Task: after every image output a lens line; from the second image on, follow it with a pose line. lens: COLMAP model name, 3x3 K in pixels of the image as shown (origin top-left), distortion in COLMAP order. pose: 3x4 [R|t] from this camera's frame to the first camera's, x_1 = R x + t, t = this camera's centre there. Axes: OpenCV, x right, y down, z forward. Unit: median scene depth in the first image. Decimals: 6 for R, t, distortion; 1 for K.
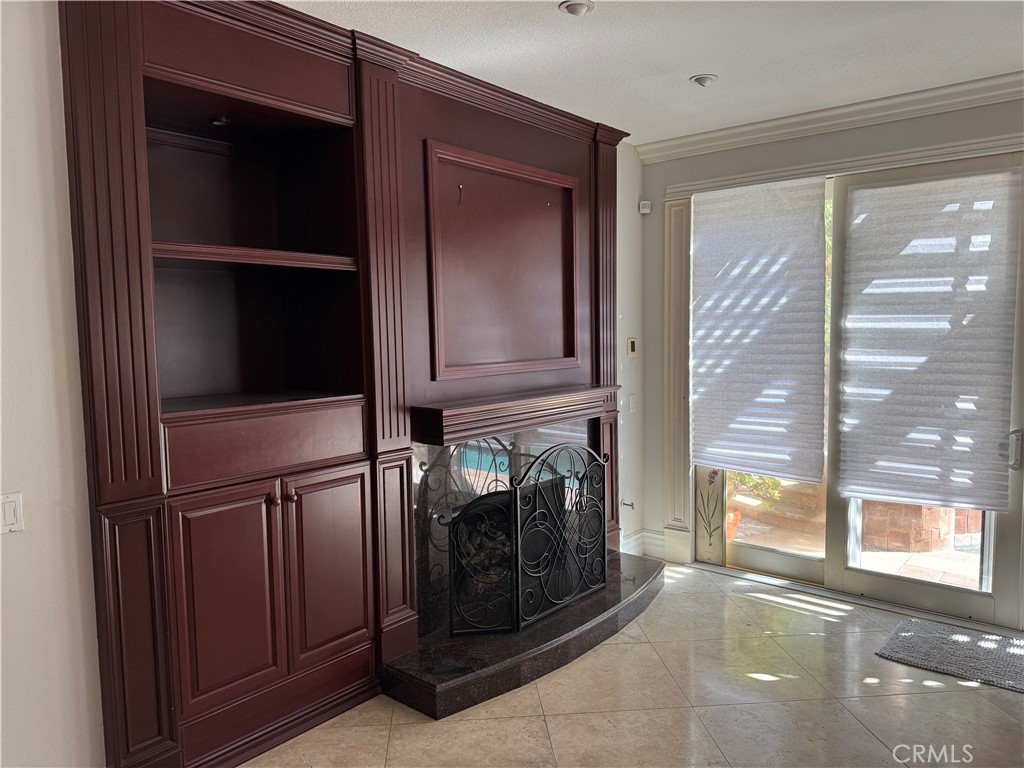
lens RADIAL K [[738.5, 0, 512.0], [0, 738.5, 384.0], [0, 0, 1]] dist [0.145478, -0.183135]
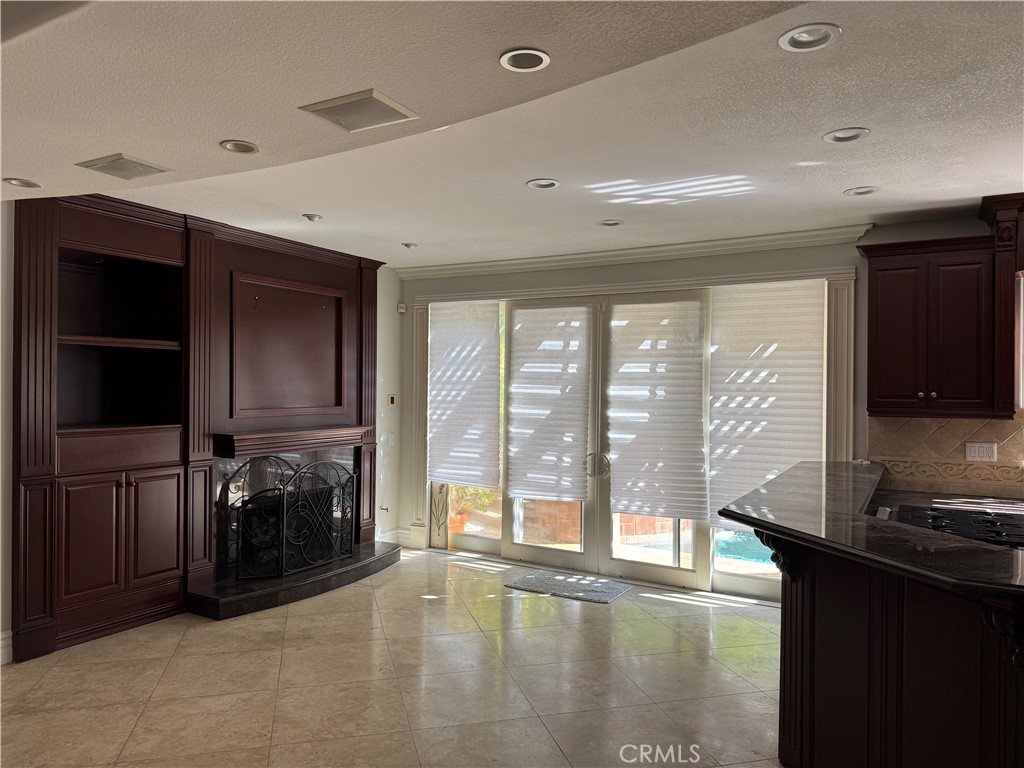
lens RADIAL K [[738.5, 0, 512.0], [0, 738.5, 384.0], [0, 0, 1]] dist [0.145478, -0.183135]
pose [[0.986156, 0.024918, 0.163935, 0.183932], [-0.012299, 0.996913, -0.077544, 0.032632], [-0.165361, 0.074454, 0.983419, -0.578237]]
